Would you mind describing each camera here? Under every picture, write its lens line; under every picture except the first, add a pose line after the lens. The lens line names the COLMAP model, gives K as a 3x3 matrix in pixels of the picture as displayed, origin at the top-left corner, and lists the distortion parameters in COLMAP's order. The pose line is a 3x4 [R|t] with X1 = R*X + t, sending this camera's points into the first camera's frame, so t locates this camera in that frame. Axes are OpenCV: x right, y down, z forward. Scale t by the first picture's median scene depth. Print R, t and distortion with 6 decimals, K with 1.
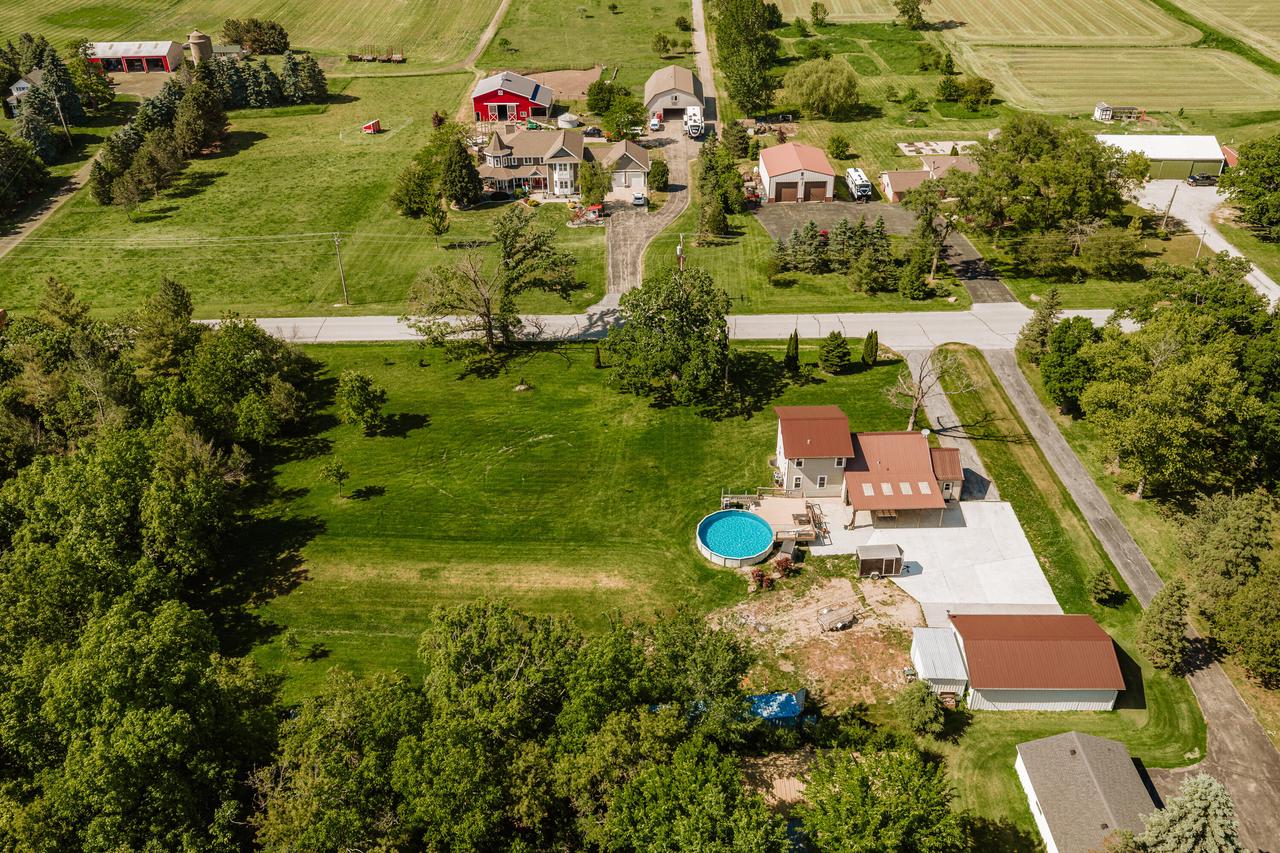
lens RADIAL K [[1059.7, 0, 640.0], [0, 1059.7, 426.5], [0, 0, 1]] dist [0.019761, -0.041126]
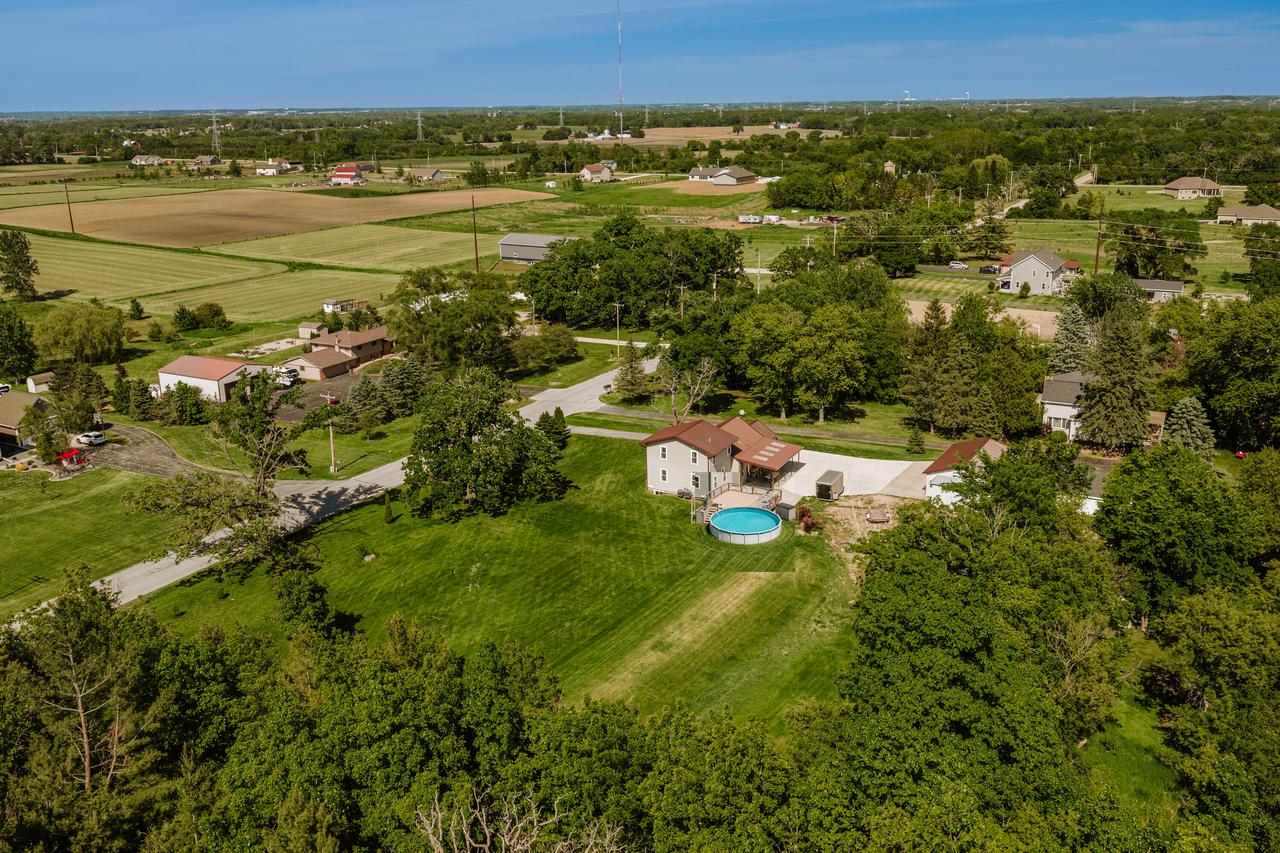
lens RADIAL K [[1080.9, 0, 640.0], [0, 1080.9, 426.5], [0, 0, 1]] dist [0.002300, -0.005775]
pose [[0.498834, -0.247097, 0.830727, -0.830348], [0.479491, 0.877131, -0.027024, -0.002938], [-0.721979, 0.411806, 0.556024, 0.420452]]
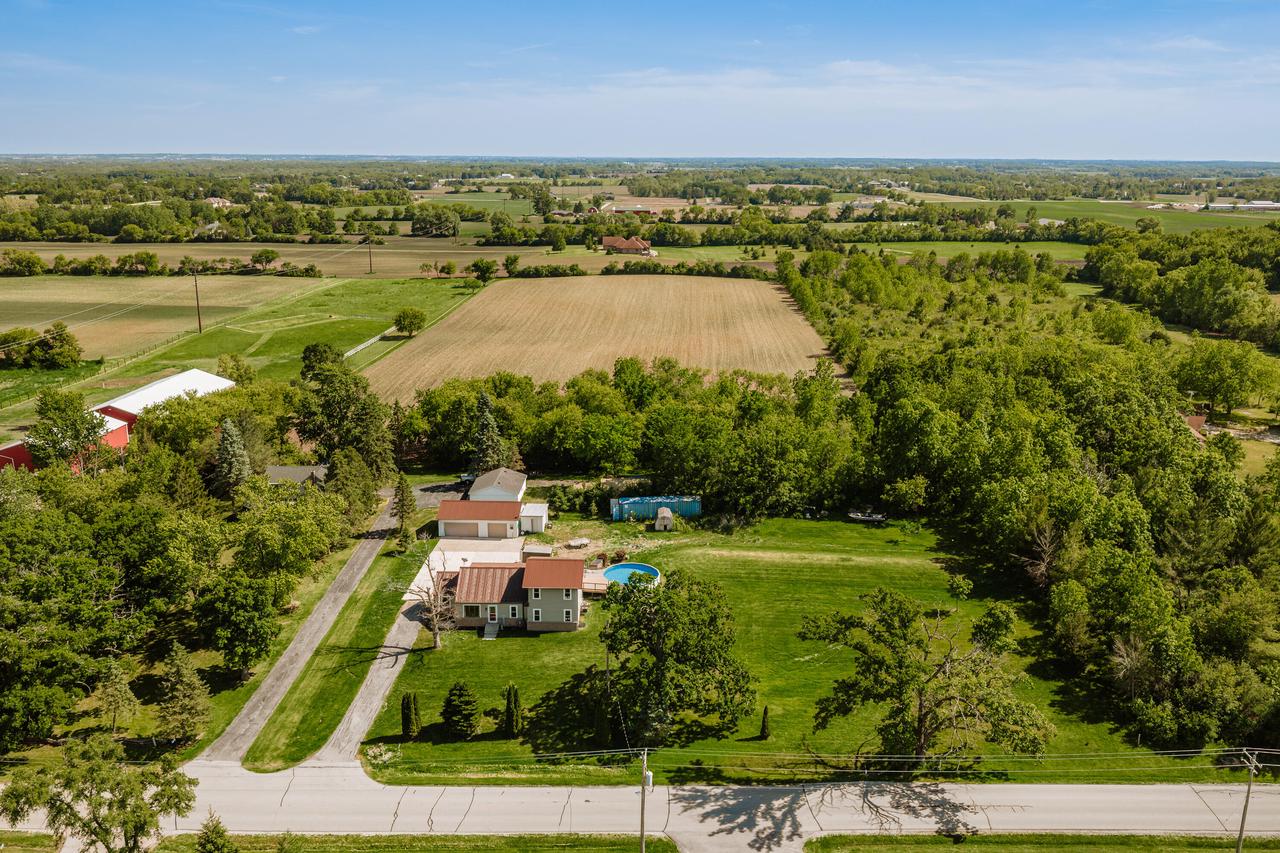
lens RADIAL K [[1058.7, 0, 640.0], [0, 1058.7, 426.5], [0, 0, 1]] dist [0.050882, -0.154117]
pose [[-0.999393, -0.007041, 0.034113, 0.033686], [0.020315, 0.677739, 0.735022, -0.992831], [-0.028295, 0.735269, -0.677185, 1.734861]]
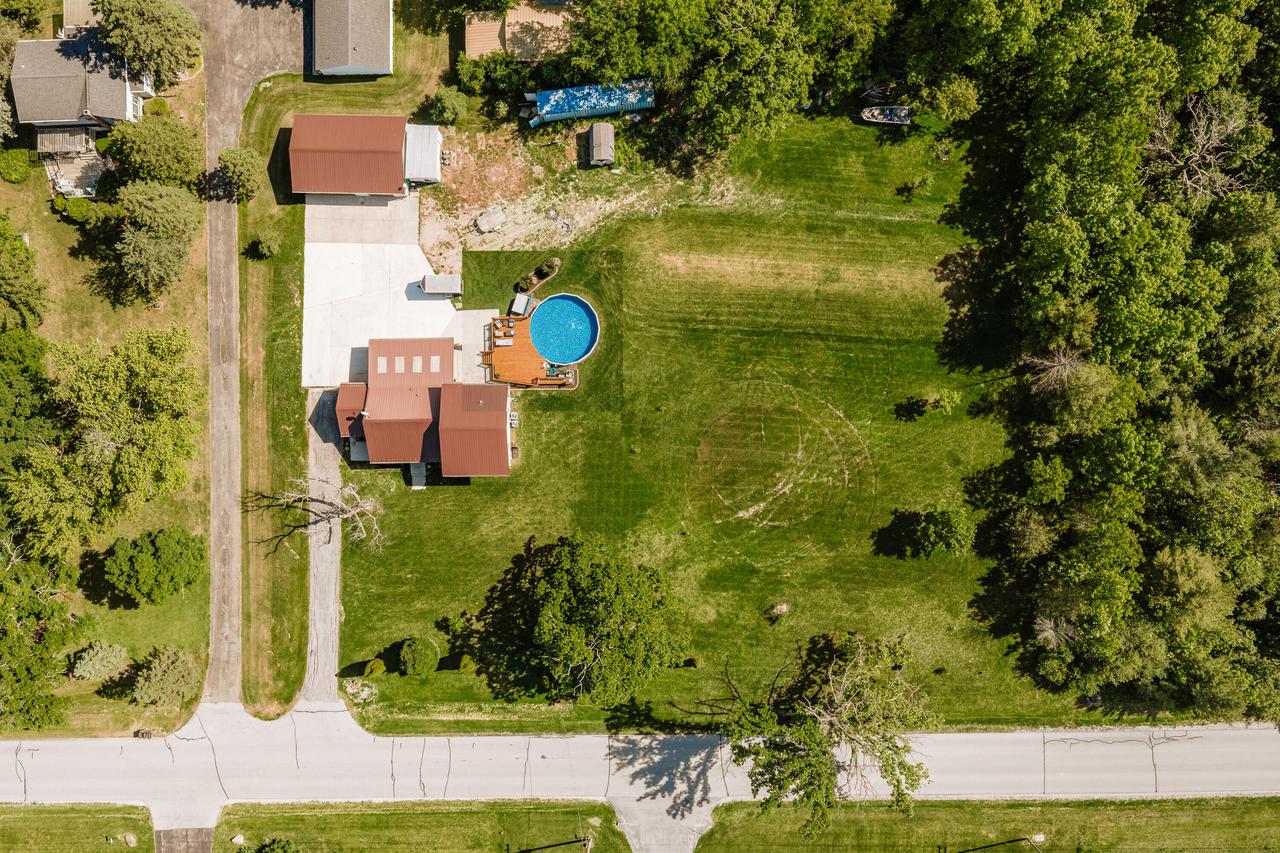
lens RADIAL K [[1059.7, 0, 640.0], [0, 1059.7, 426.5], [0, 0, 1]] dist [0.019761, -0.041126]
pose [[-0.999590, -0.012875, 0.025574, -0.020414], [0.028505, -0.531654, 0.846482, -0.873275], [0.002698, 0.846864, 0.531803, 0.485076]]
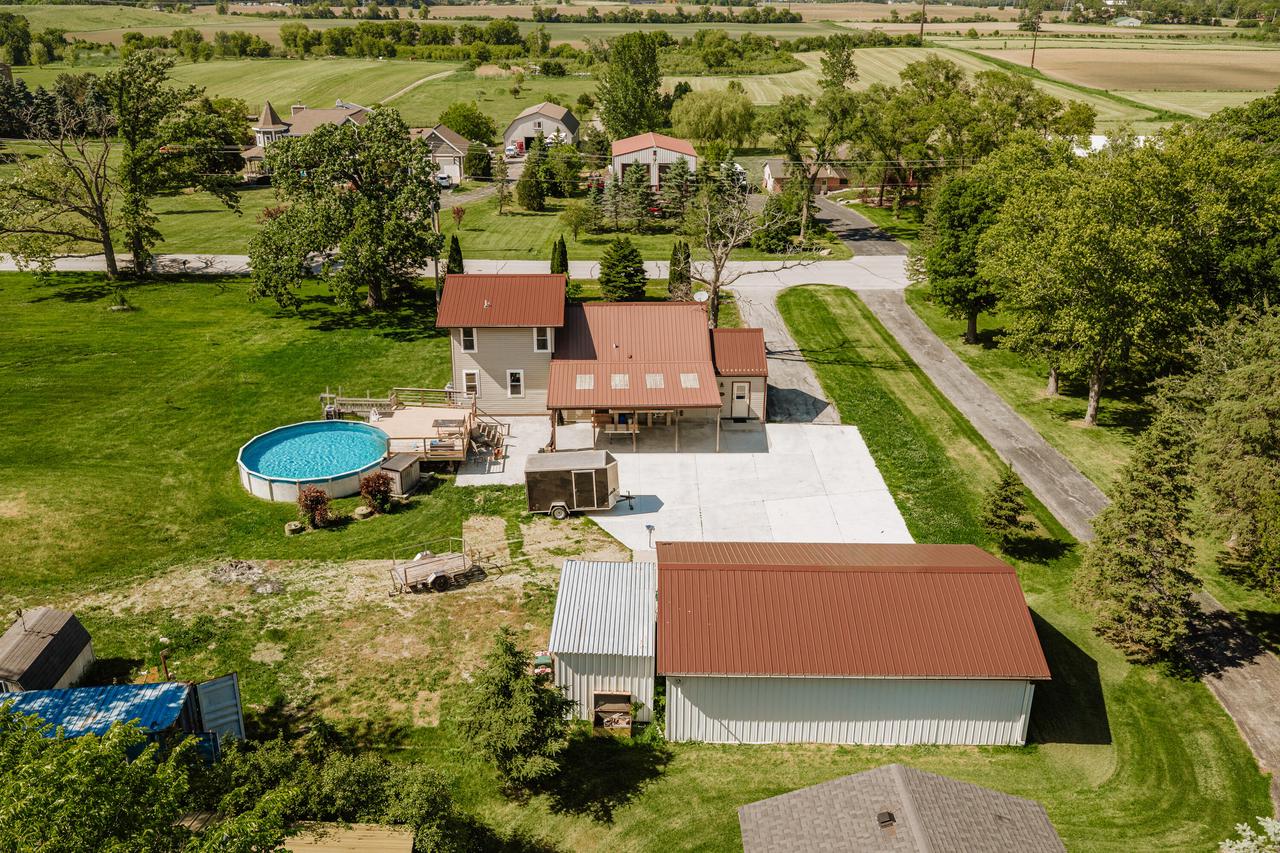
lens RADIAL K [[1059.7, 0, 640.0], [0, 1059.7, 426.5], [0, 0, 1]] dist [0.019761, -0.041126]
pose [[0.999912, 0.009454, 0.009255, 0.238327], [-0.007574, 0.982634, -0.185401, 0.181153], [-0.010847, 0.185314, 0.982619, 0.475301]]
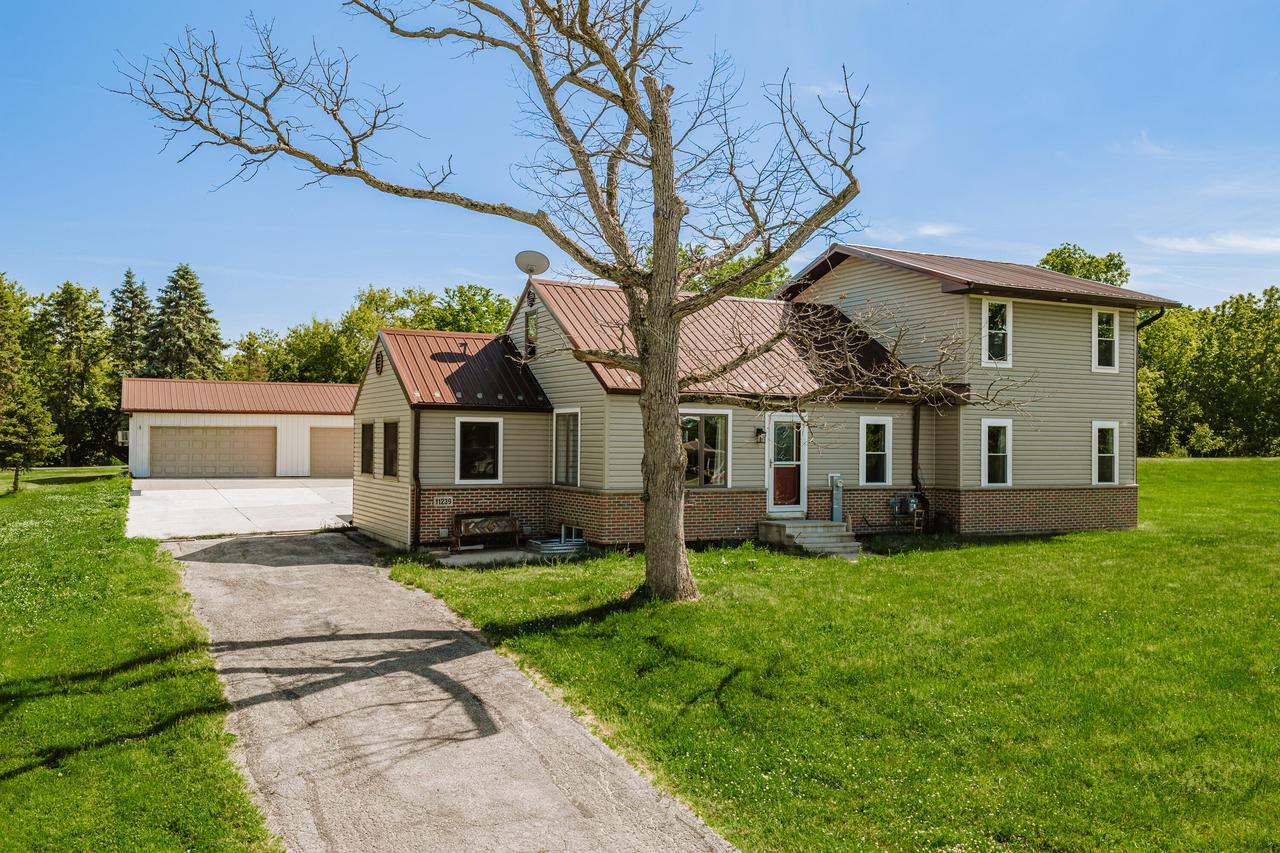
lens RADIAL K [[1080.9, 0, 640.0], [0, 1080.9, 426.5], [0, 0, 1]] dist [0.002300, -0.005775]
pose [[-0.899024, 0.000357, -0.437900, 0.360356], [-0.231957, 0.847796, 0.476905, -0.086375], [0.371420, 0.530323, -0.762106, 1.242188]]
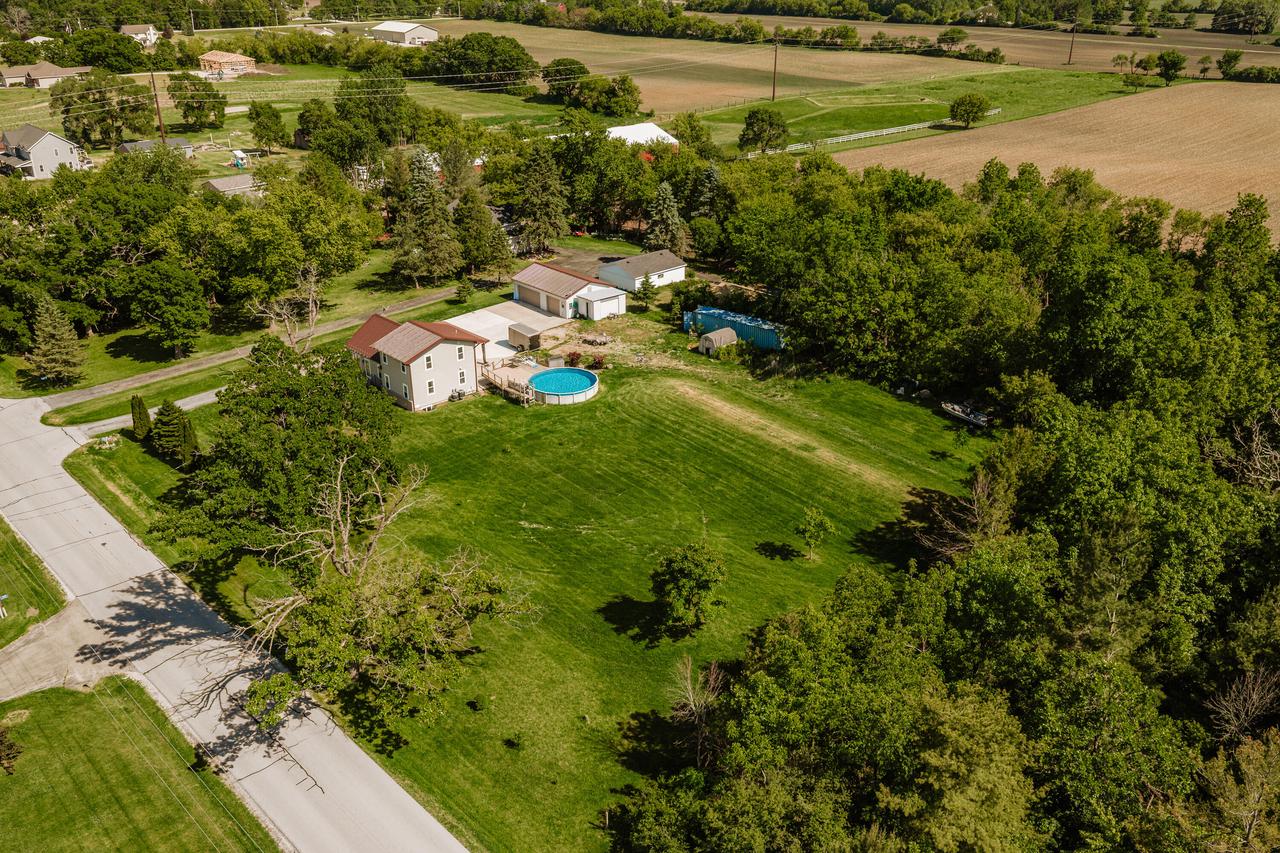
lens RADIAL K [[1060.8, 0, 640.0], [0, 1060.8, 426.5], [0, 0, 1]] dist [0.001329, -0.006876]
pose [[-0.671879, -0.299780, 0.677281, -0.709750], [0.407732, 0.613696, 0.676116, -0.570042], [-0.618331, 0.730417, -0.290099, 1.276964]]
